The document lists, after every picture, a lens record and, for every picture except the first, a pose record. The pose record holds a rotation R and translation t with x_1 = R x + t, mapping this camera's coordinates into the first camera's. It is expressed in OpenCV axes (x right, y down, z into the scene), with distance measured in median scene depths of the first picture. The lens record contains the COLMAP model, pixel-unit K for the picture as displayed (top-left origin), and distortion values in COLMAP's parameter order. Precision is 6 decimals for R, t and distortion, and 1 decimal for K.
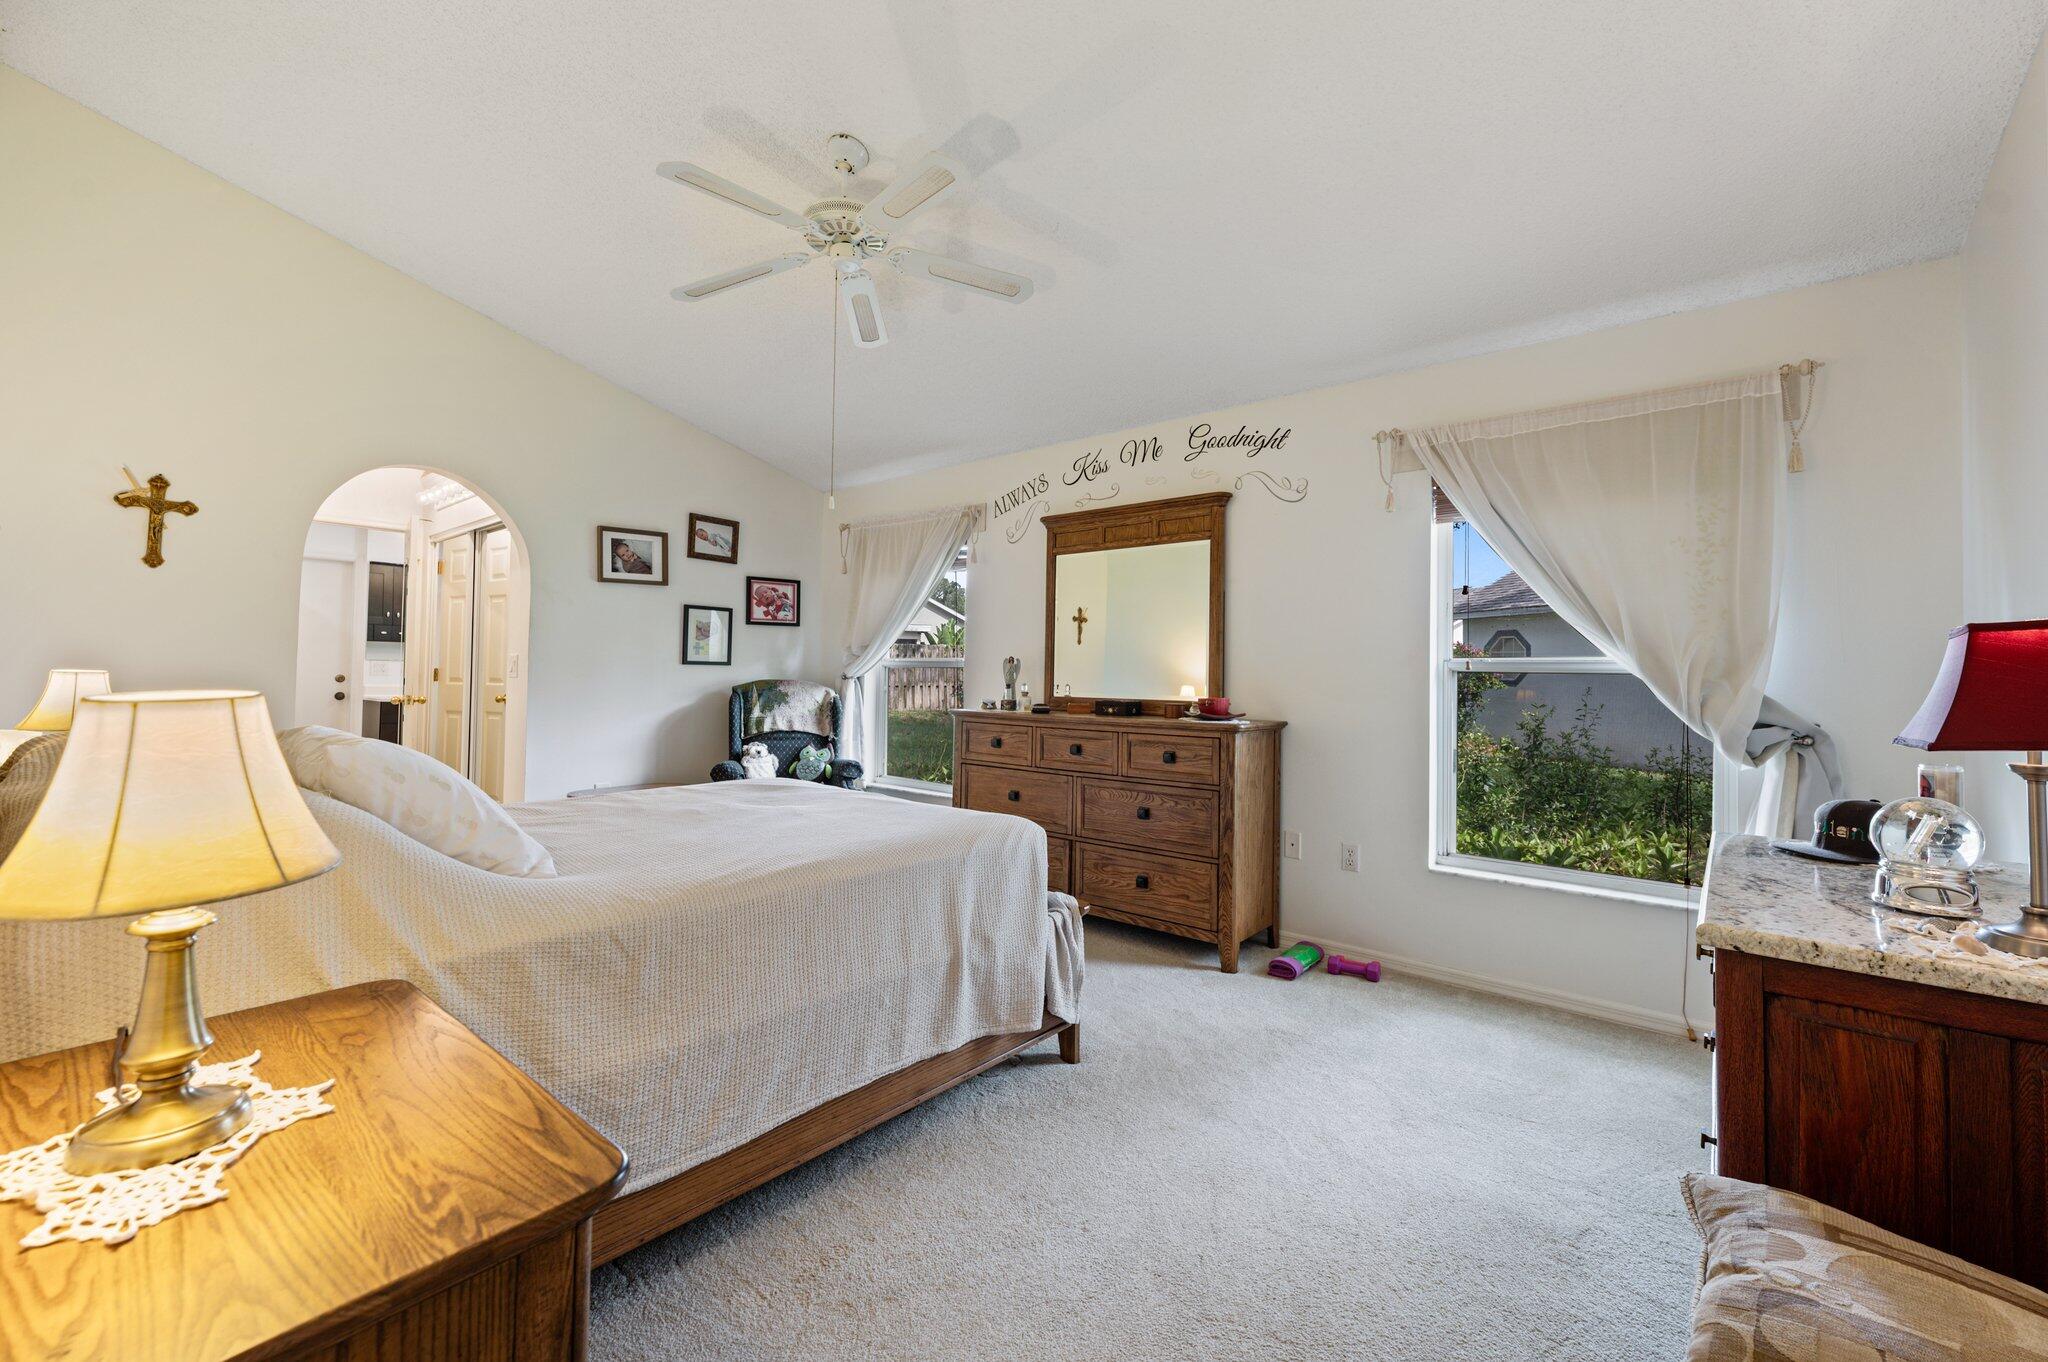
lens RADIAL K [[824.8, 0, 1024.3], [0, 824.8, 676.2], [0, 0, 1]] dist [0.001241, 0.000802]
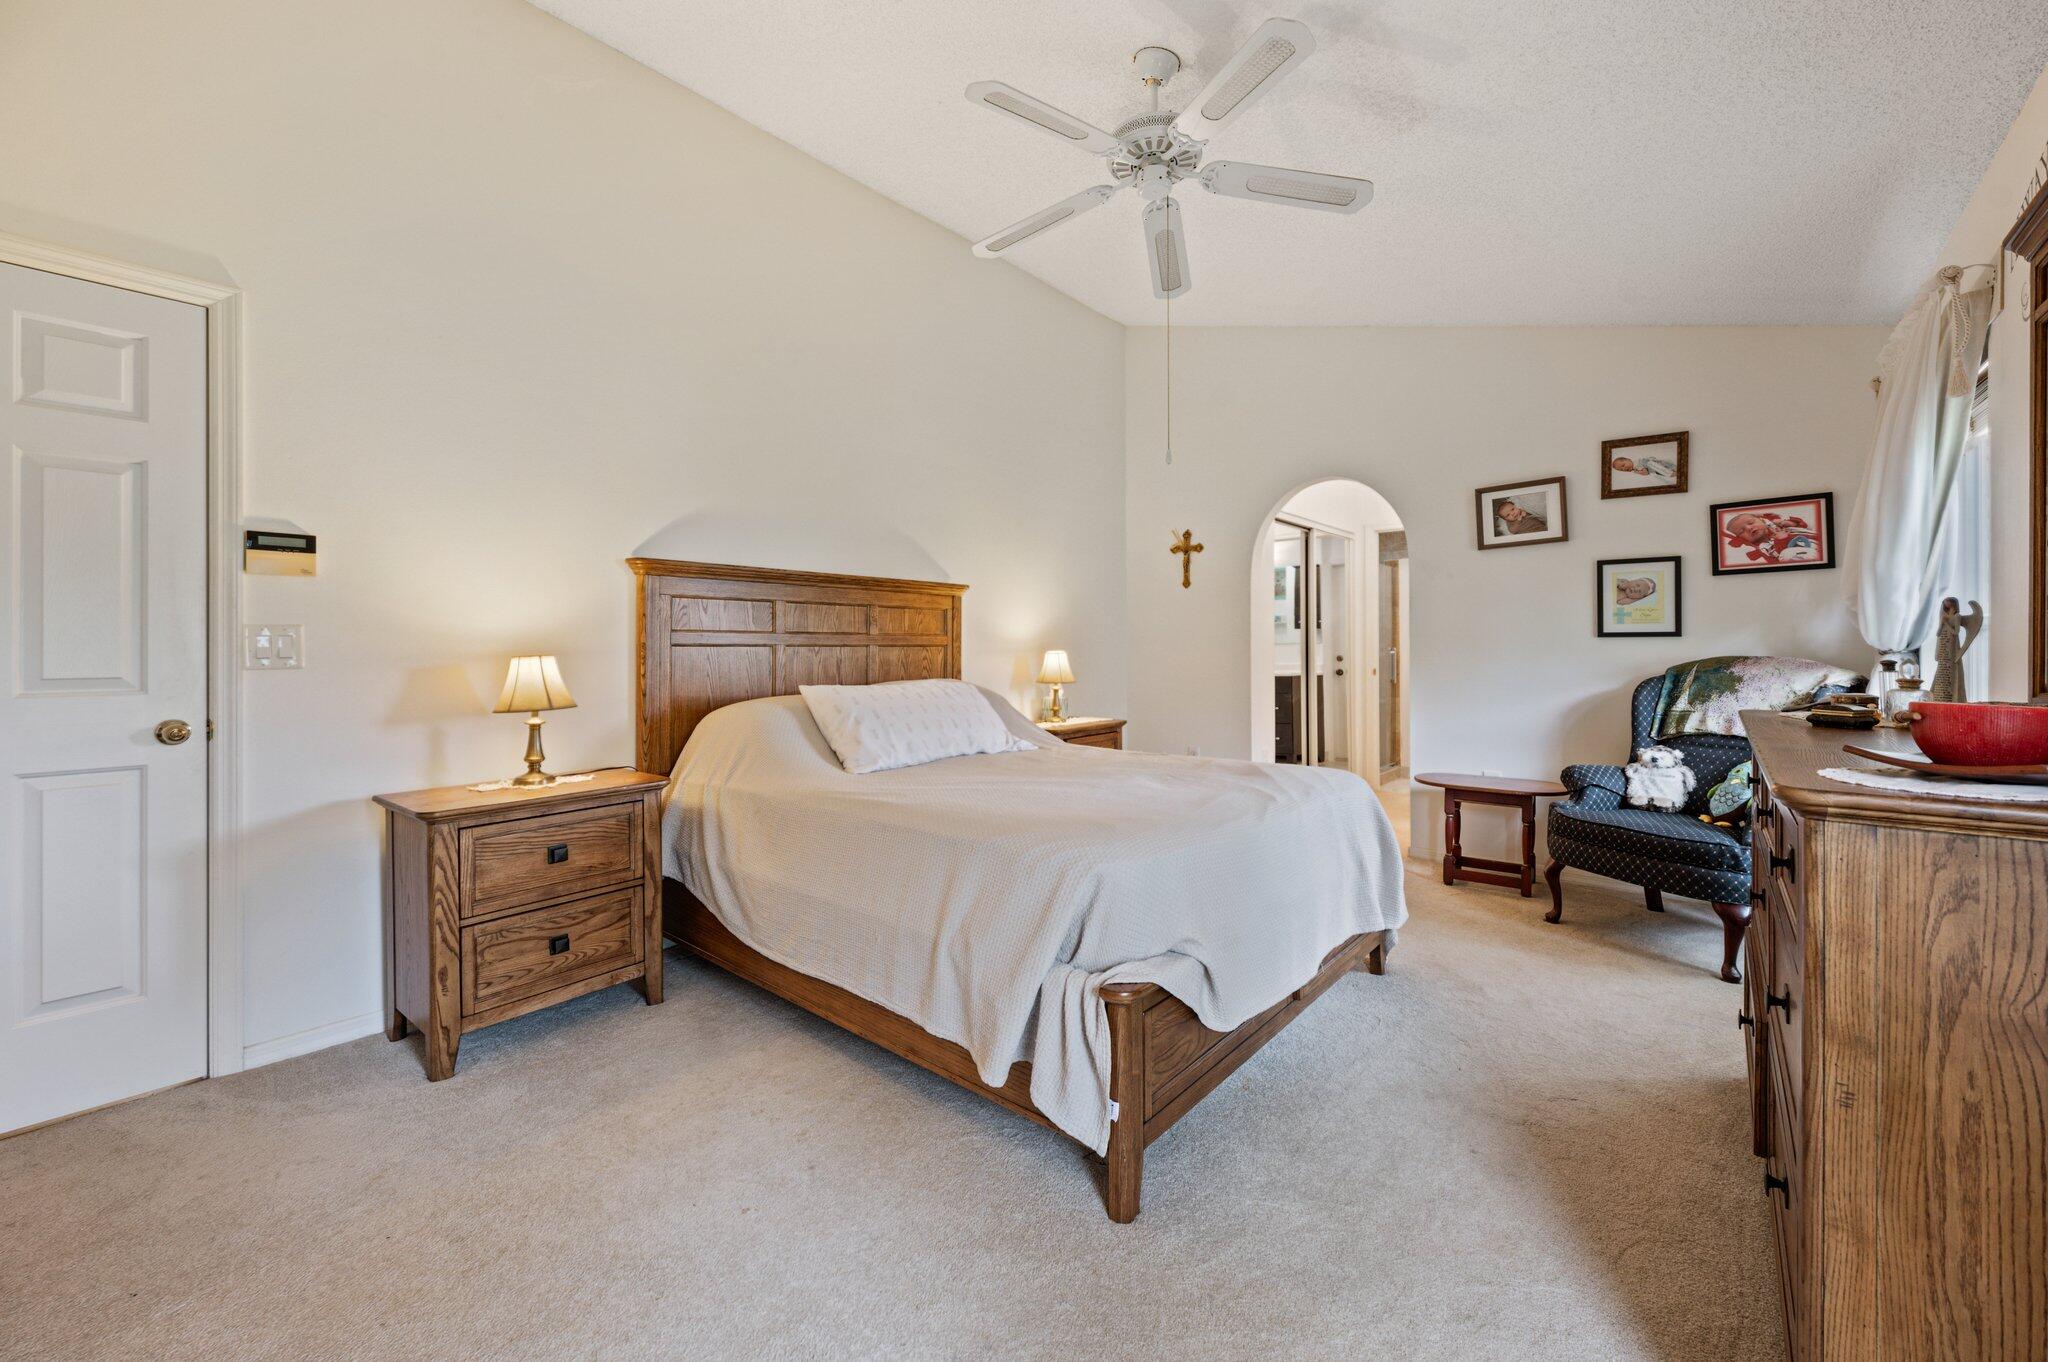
lens RADIAL K [[824.8, 0, 1028.5], [0, 824.8, 650.5], [0, 0, 1]] dist [0.001241, 0.000802]
pose [[0.007676, -0.016689, -0.999831, 0.360455], [0.001131, 0.999860, -0.016681, 0.010291], [0.999970, -0.001002, 0.007694, 0.453258]]
